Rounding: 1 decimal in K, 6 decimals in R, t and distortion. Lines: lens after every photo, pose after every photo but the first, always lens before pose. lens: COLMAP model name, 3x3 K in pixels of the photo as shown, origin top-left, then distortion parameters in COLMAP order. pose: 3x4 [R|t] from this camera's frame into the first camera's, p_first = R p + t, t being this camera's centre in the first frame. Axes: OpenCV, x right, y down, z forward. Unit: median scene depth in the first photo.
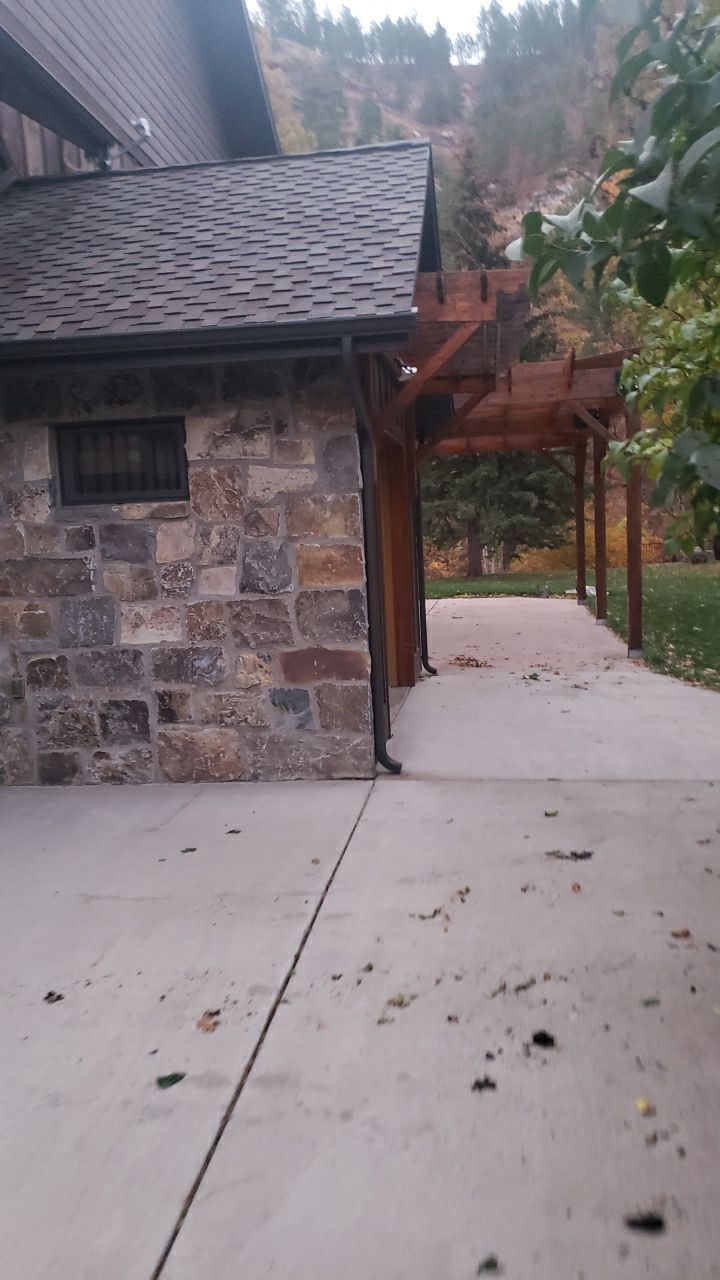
lens RADIAL K [[966.5, 0, 356.2], [0, 966.5, 612.1], [0, 0, 1]] dist [0.000366, 0.016902]
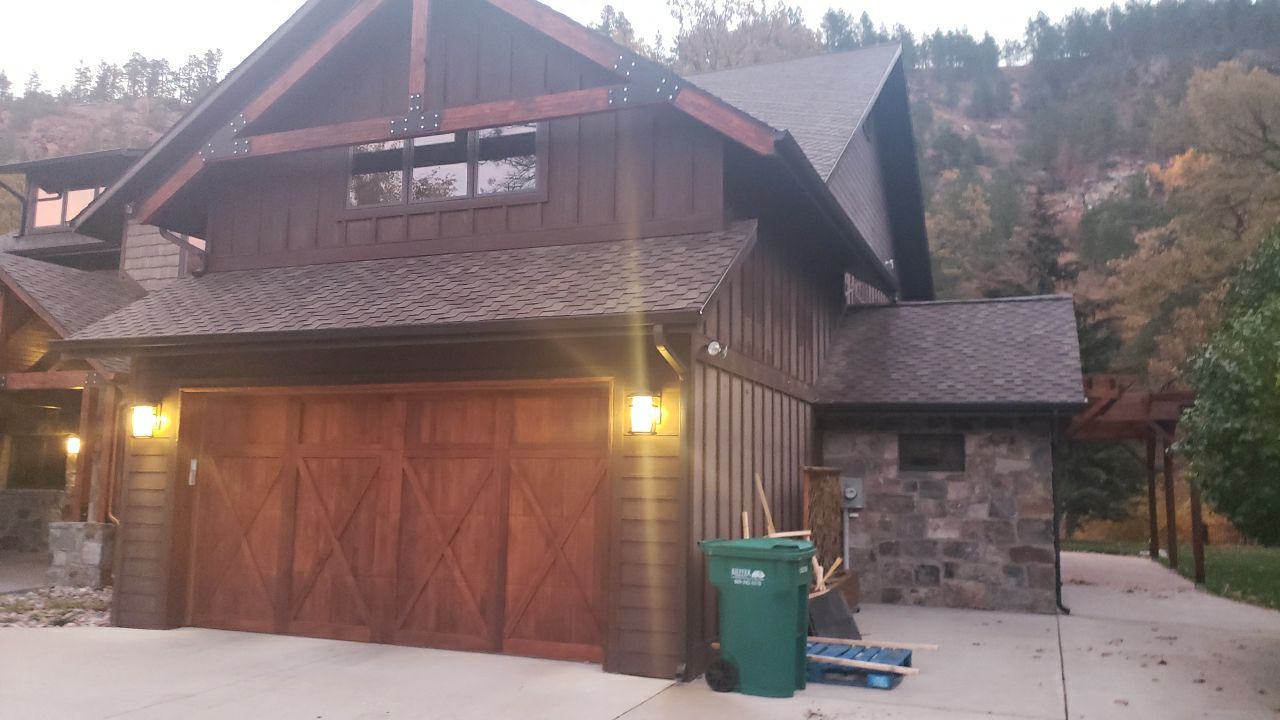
lens RADIAL K [[966.5, 0, 643.9], [0, 966.5, 344.5], [0, 0, 1]] dist [0.000366, 0.016902]
pose [[0.969096, 0.031682, -0.244642, -0.336920], [-0.085892, 0.972998, -0.214237, 0.127879], [0.231248, 0.228629, 0.945650, -1.238583]]
